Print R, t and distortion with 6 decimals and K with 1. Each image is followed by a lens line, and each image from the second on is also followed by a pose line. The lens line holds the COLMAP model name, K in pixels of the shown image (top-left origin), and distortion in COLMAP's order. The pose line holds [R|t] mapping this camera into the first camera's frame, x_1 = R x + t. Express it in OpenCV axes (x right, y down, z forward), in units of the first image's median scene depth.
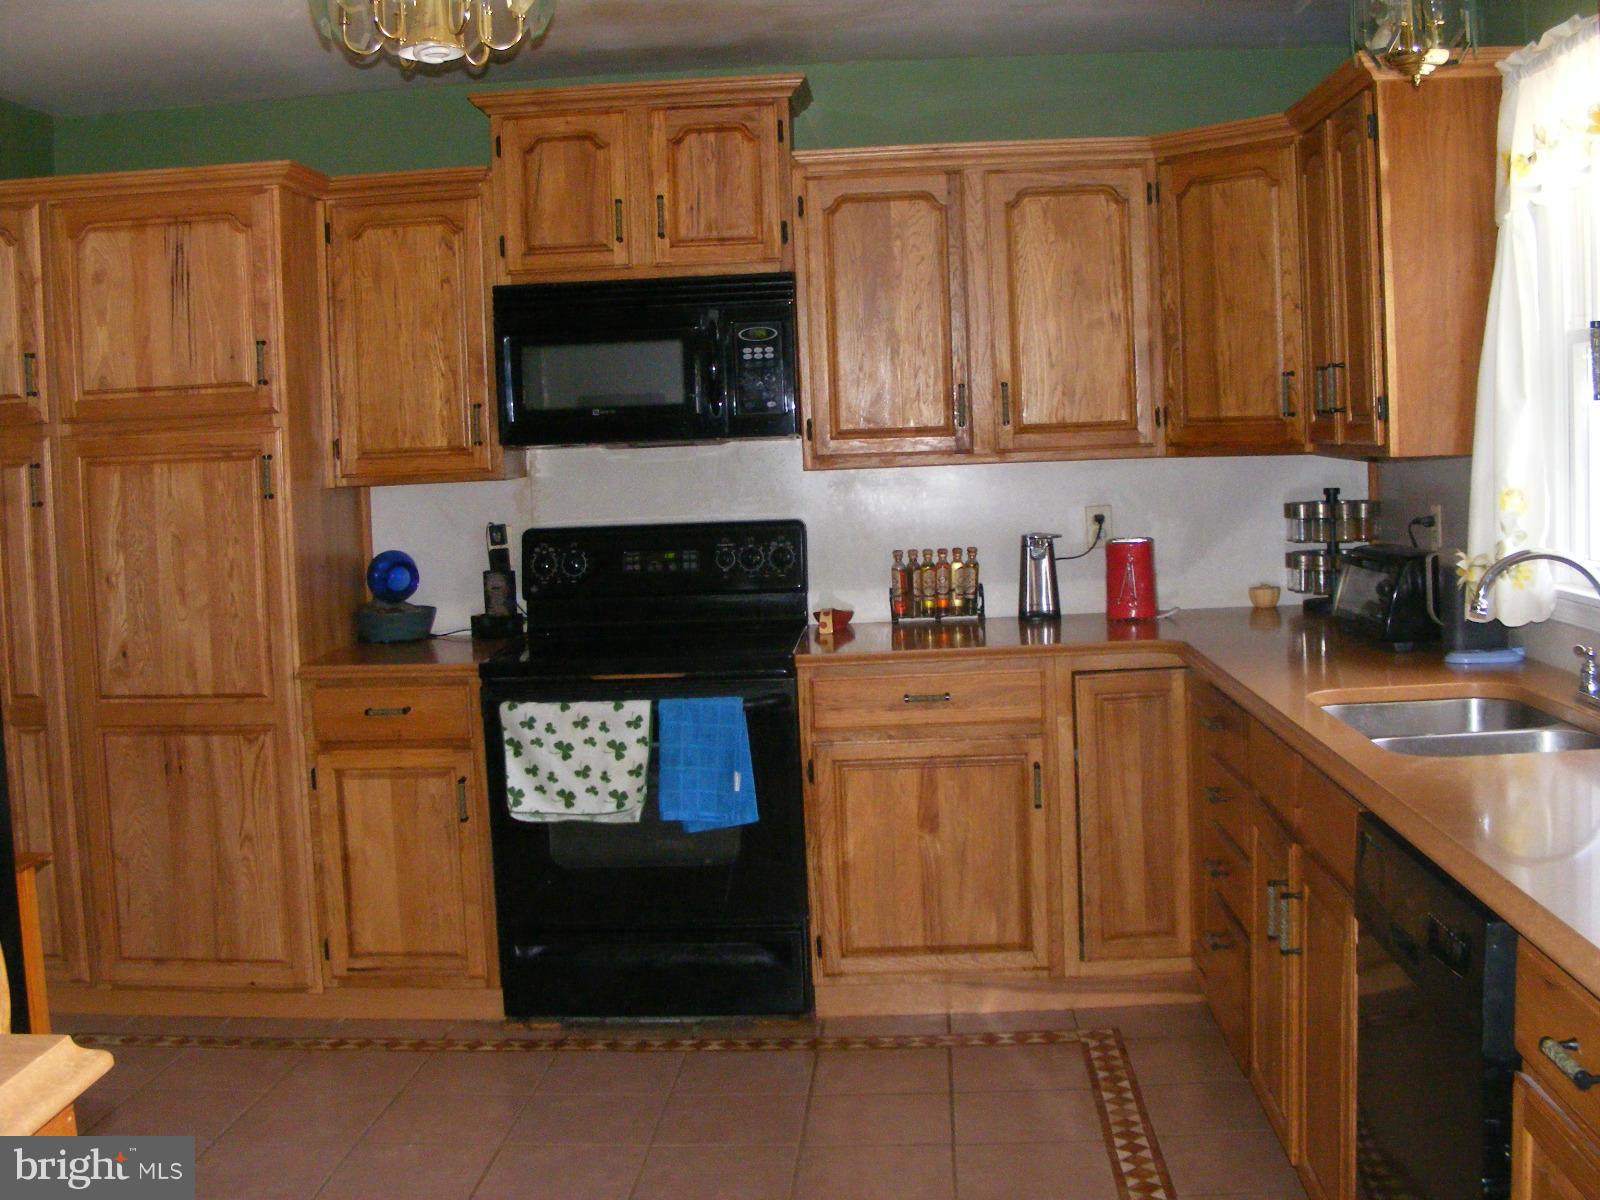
lens RADIAL K [[1798.3, 0, 800.0], [0, 1798.3, 600.0], [0, 0, 1]] dist [-0.244176, 0.241257]
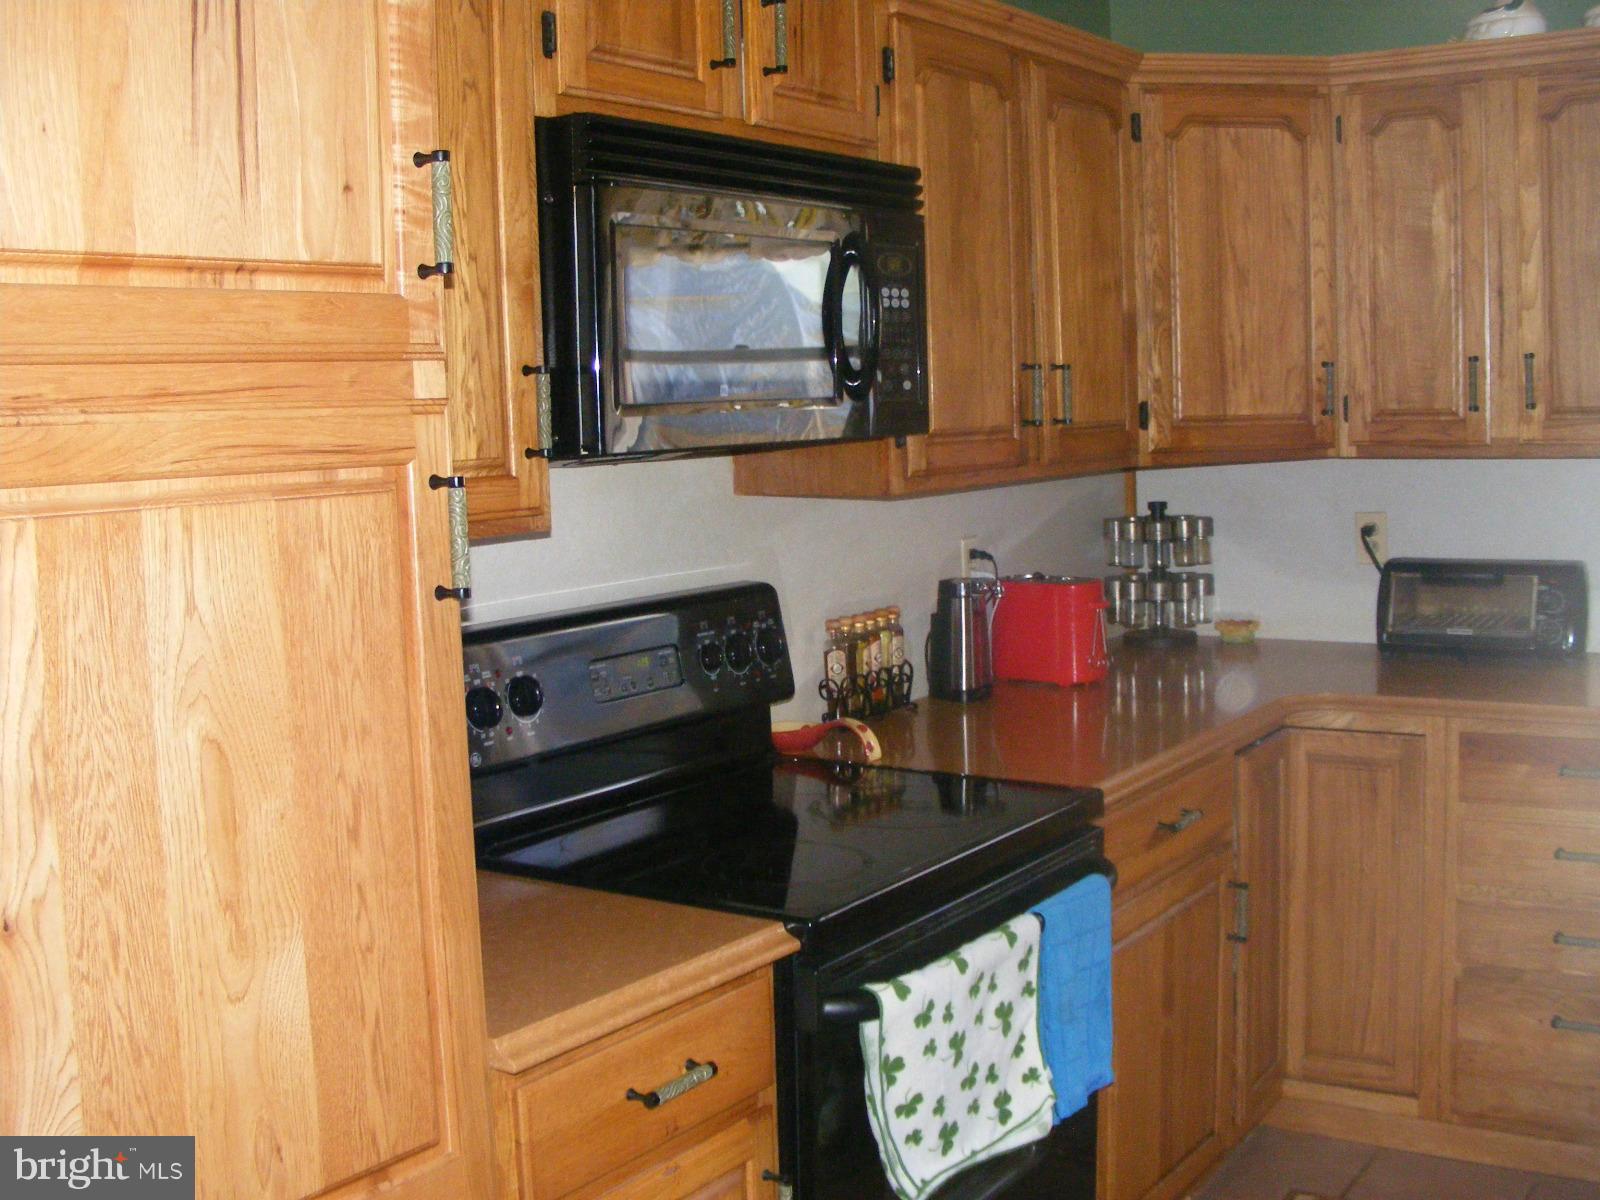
lens RADIAL K [[1798.3, 0, 800.0], [0, 1798.3, 600.0], [0, 0, 1]] dist [-0.244176, 0.241257]
pose [[0.538250, -0.072690, 0.839645, -0.560921], [0.088301, 0.995654, 0.029591, -0.061360], [-0.838147, 0.058214, 0.542329, 0.740411]]
